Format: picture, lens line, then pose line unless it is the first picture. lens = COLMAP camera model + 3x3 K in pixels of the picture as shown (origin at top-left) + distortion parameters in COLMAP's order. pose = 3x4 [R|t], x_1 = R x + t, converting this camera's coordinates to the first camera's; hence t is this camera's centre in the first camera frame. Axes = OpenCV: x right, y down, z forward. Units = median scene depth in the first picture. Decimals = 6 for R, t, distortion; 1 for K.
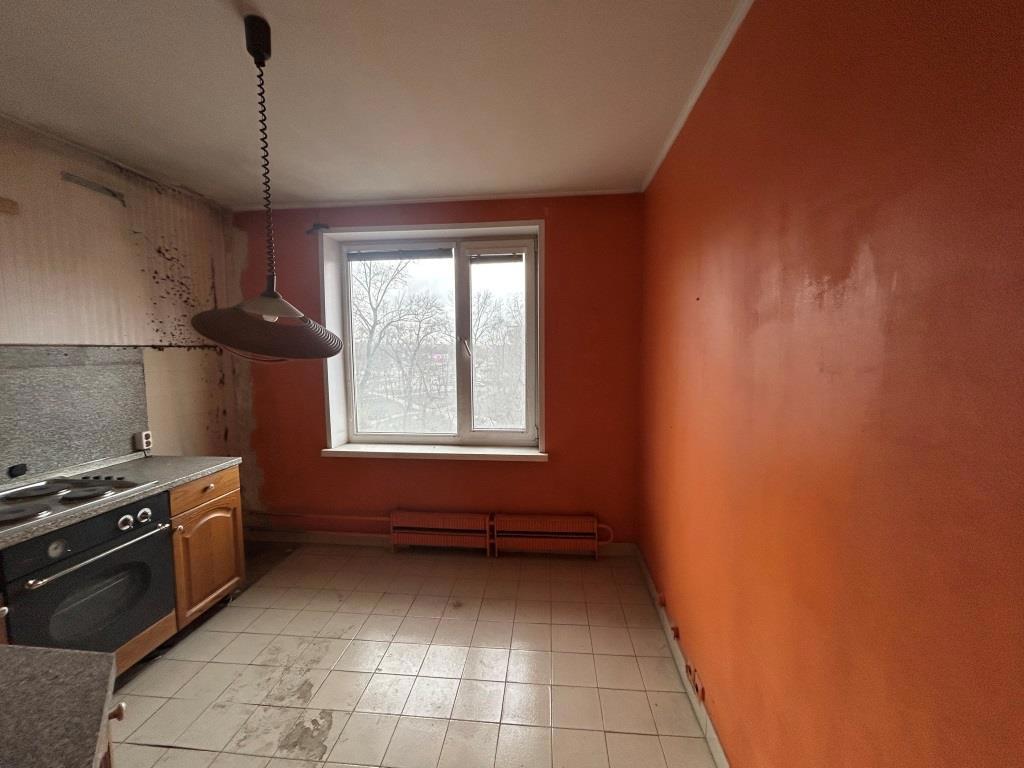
lens RADIAL K [[411.0, 0, 512.3], [0, 411.0, 381.2], [0, 0, 1]] dist [0.000617, 0.000076]
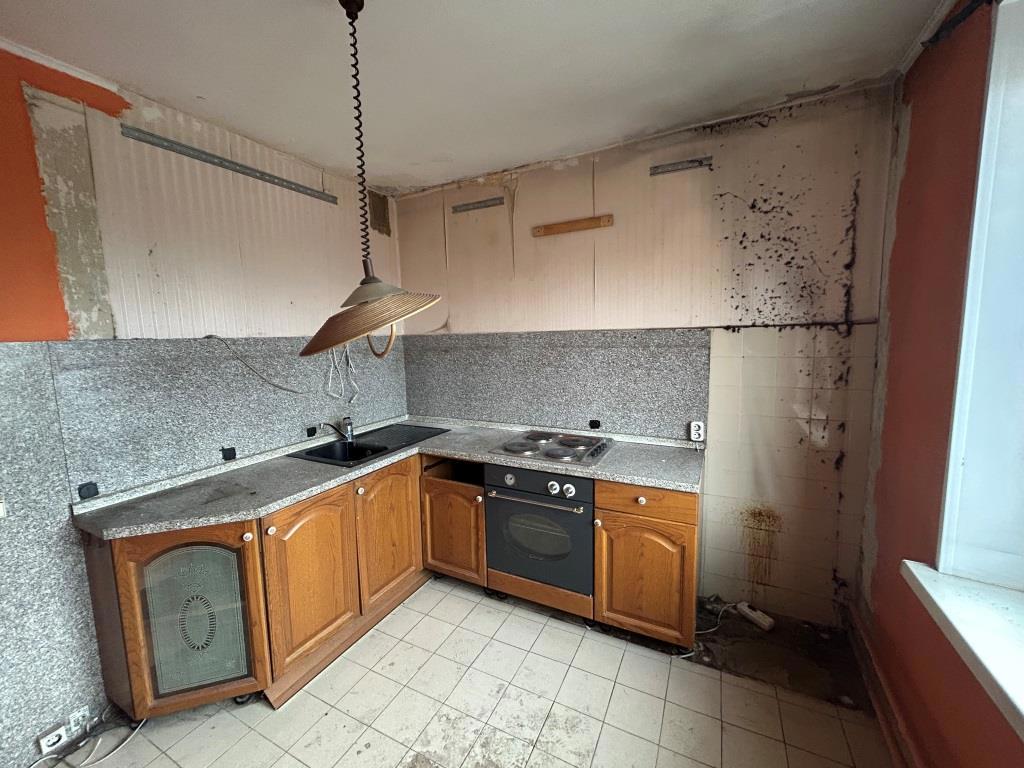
lens RADIAL K [[411.0, 0, 512.3], [0, 411.0, 381.2], [0, 0, 1]] dist [0.000617, 0.000076]
pose [[-0.367516, 0.121271, -0.922077, 0.088353], [-0.045577, 0.987922, 0.148097, -0.082692], [0.928900, 0.096453, -0.357550, 0.931504]]
